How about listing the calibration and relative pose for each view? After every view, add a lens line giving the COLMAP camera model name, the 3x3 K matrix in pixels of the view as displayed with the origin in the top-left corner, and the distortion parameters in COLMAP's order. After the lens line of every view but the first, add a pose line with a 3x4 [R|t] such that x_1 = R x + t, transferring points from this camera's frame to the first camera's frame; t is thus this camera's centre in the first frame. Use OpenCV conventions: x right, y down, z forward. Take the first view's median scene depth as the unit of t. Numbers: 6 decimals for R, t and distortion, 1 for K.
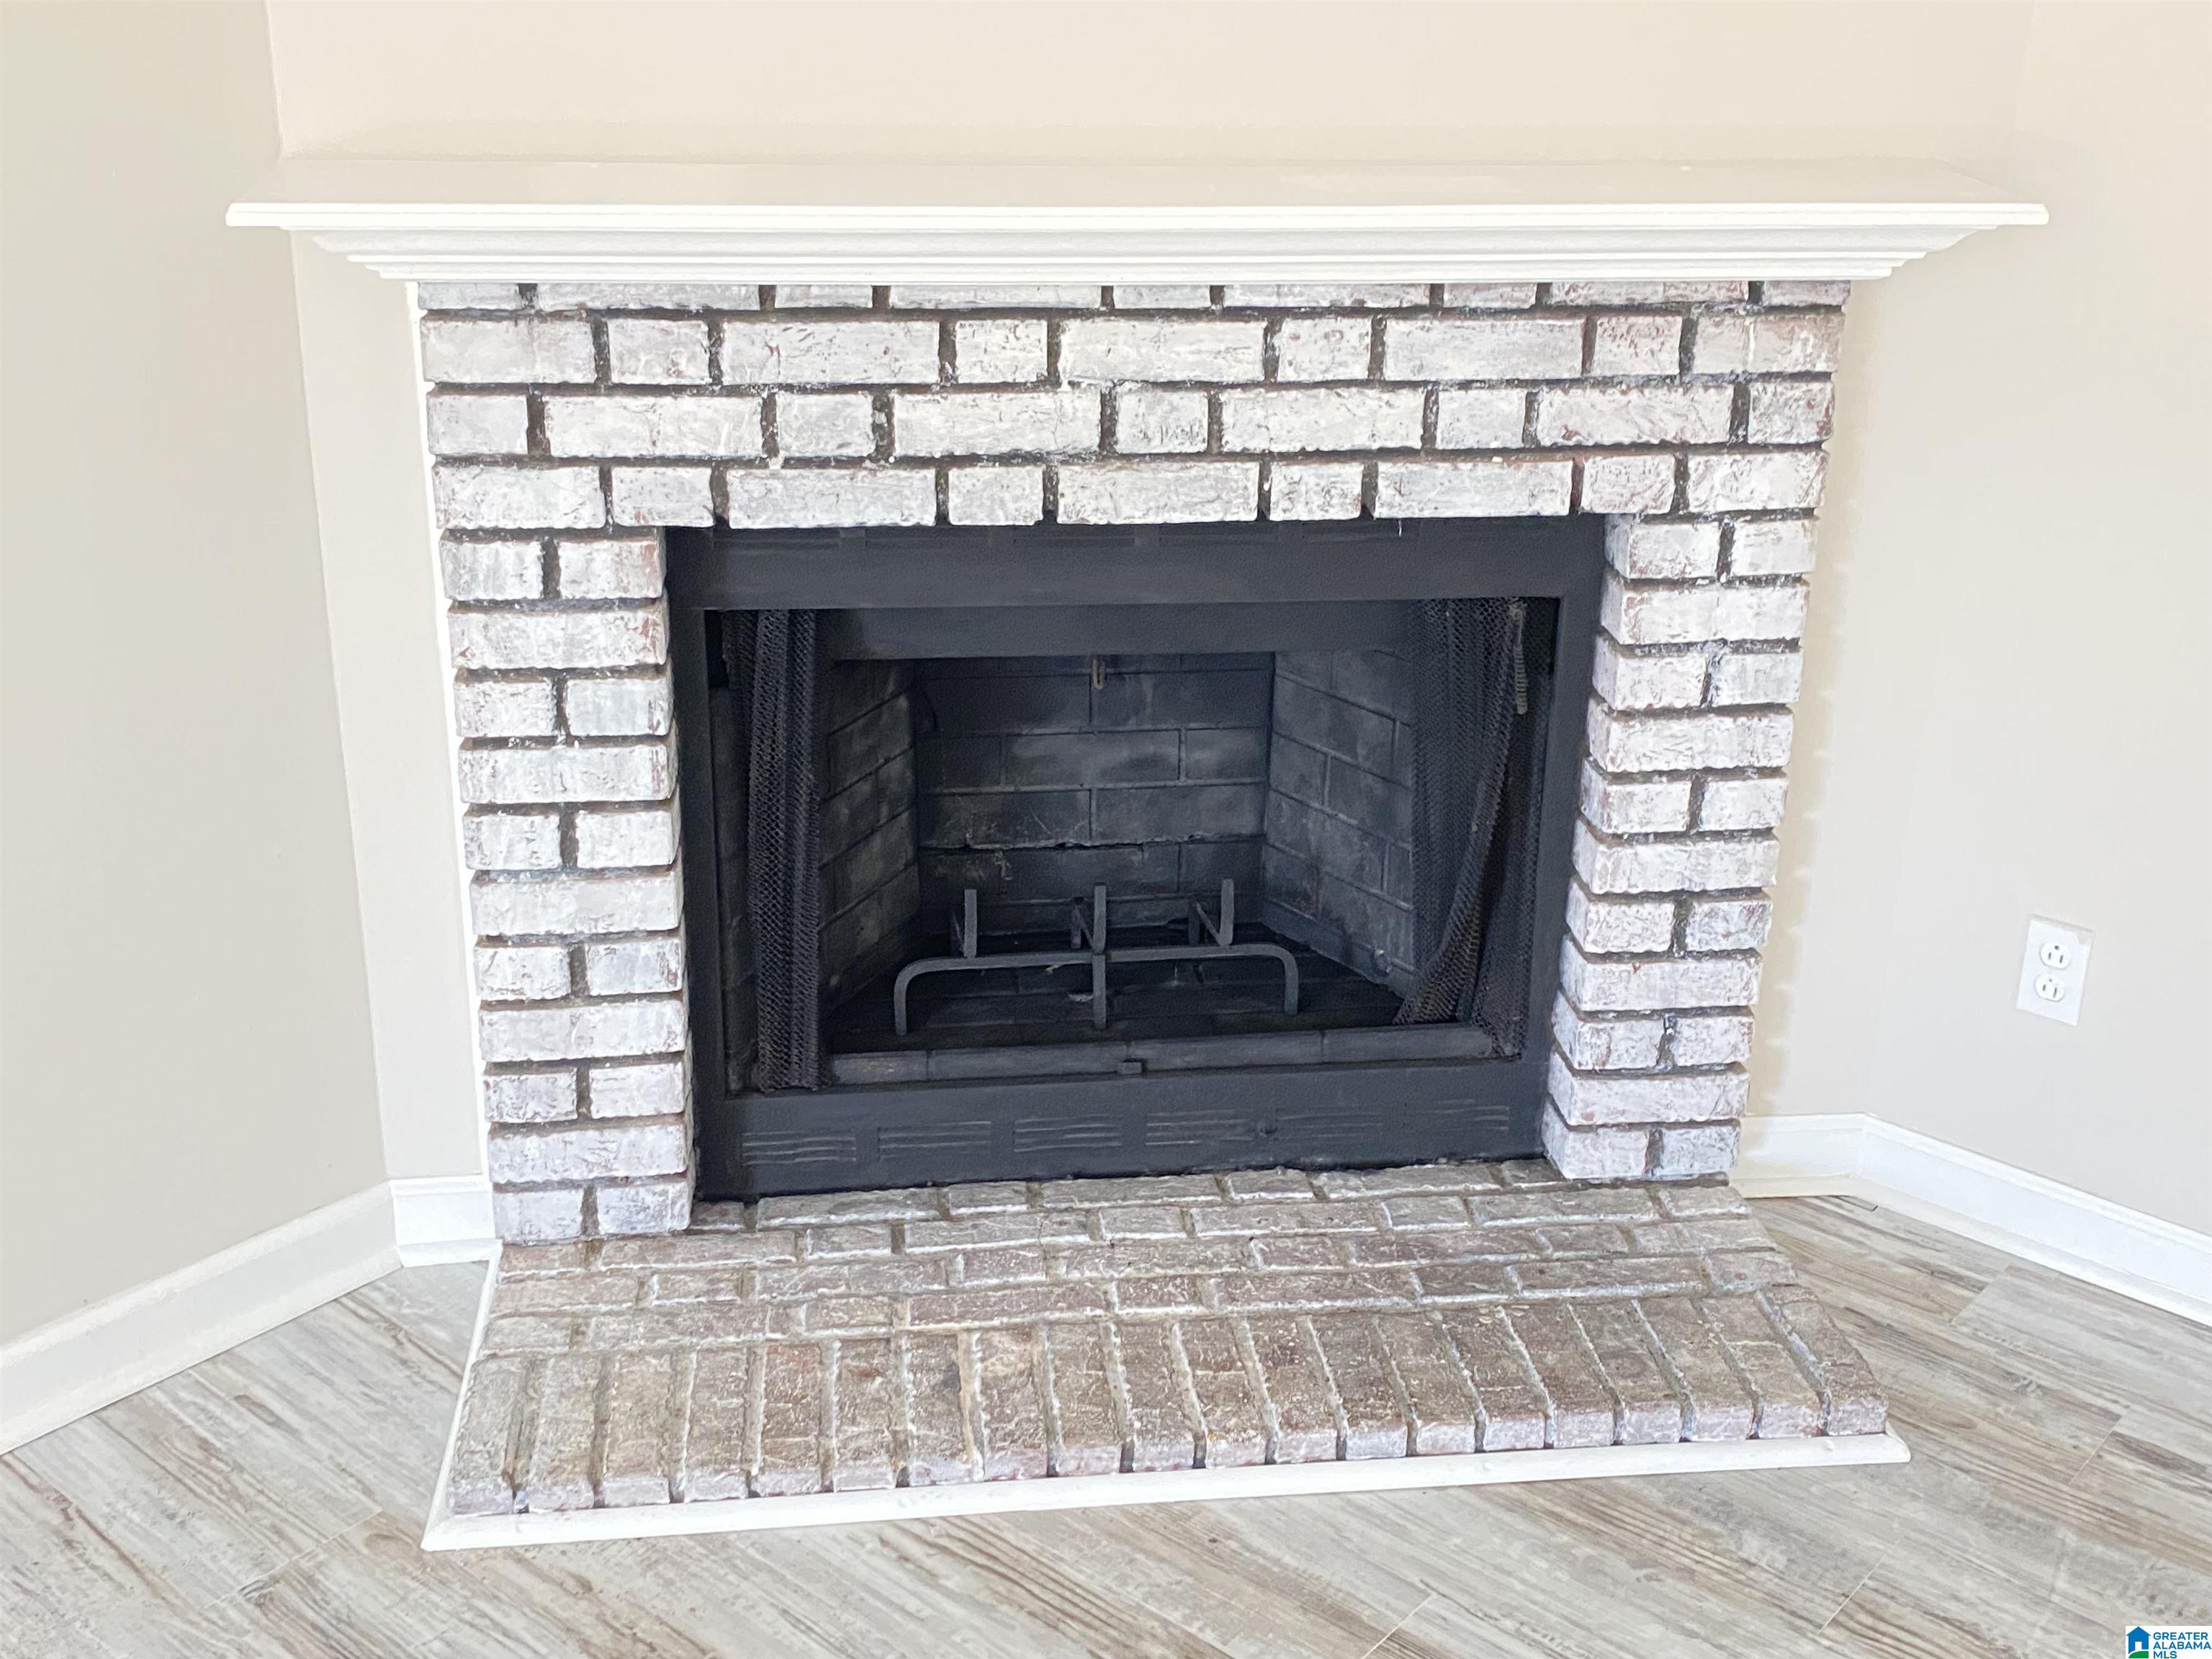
lens RADIAL K [[2537.5, 0, 1106.0], [0, 2537.5, 829.5], [0, 0, 1]] dist [0.204652, -0.467090]
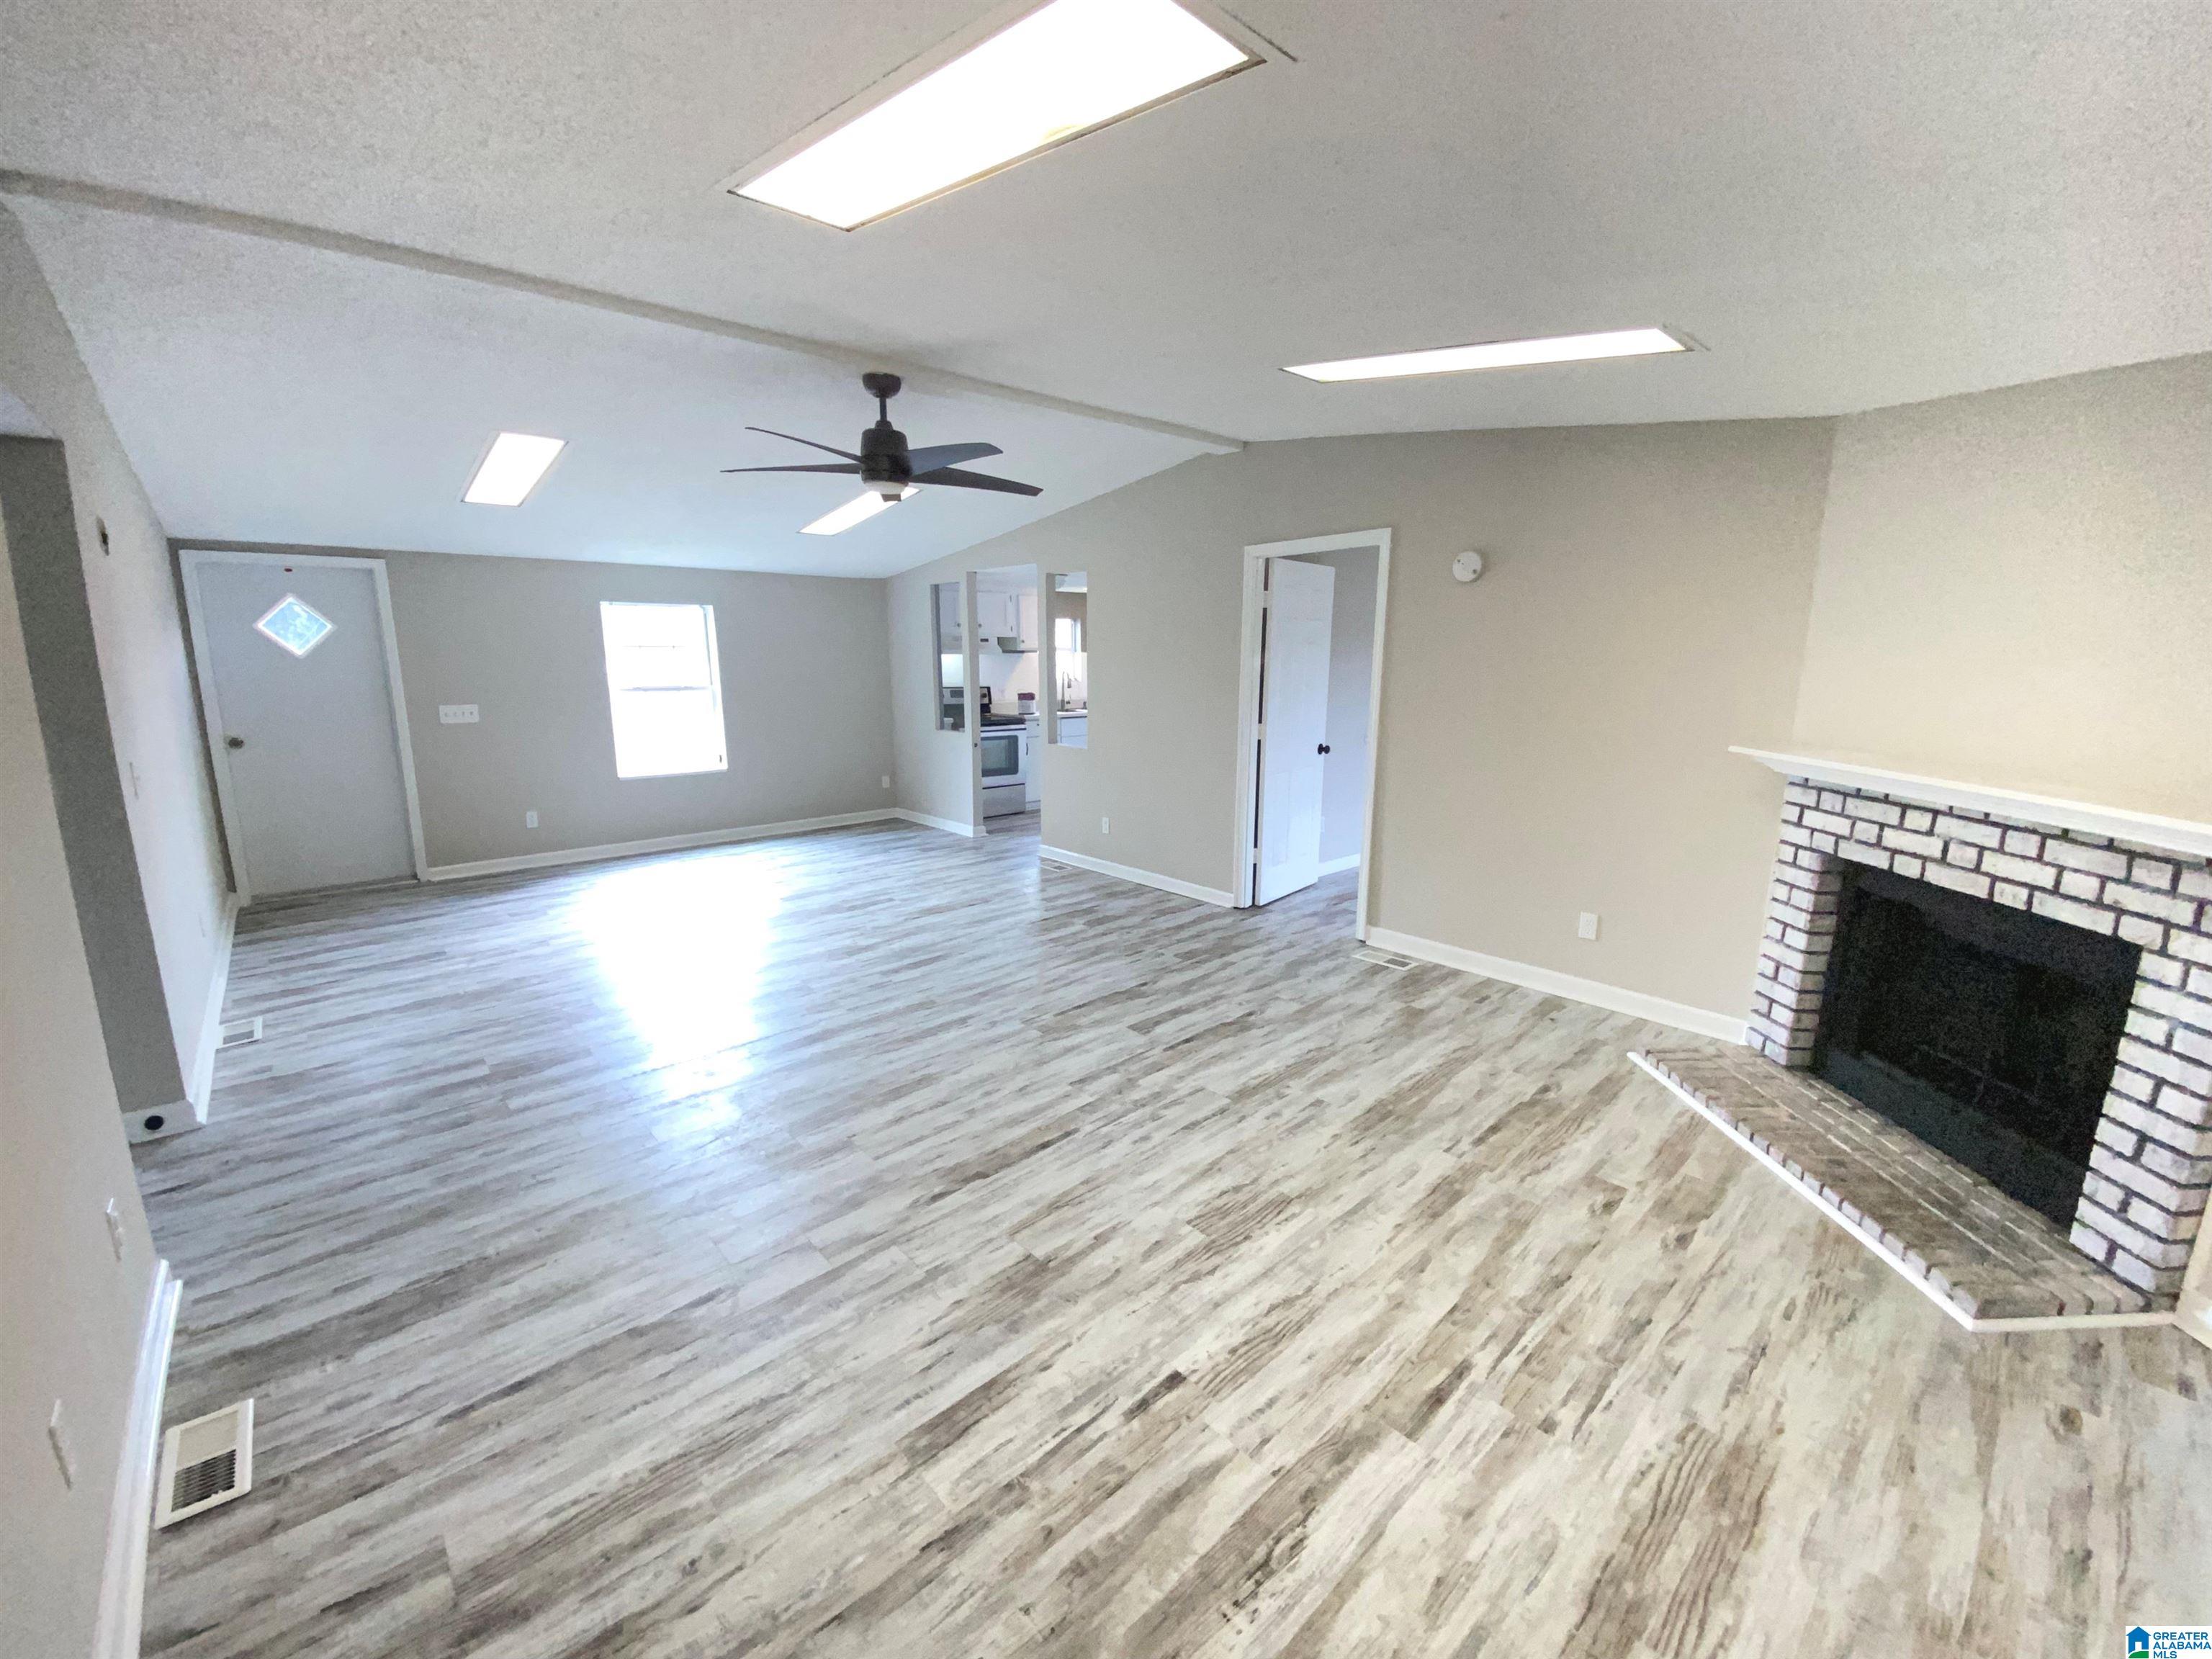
lens RADIAL K [[895.8, 0, 1101.1], [0, 895.8, 816.4], [0, 0, 1]] dist [0.030447, -0.021712]
pose [[-0.142252, 0.161615, -0.976548, 1.134878], [-0.381475, 0.901418, 0.204750, -0.038090], [0.913368, 0.401655, -0.066577, 0.165186]]
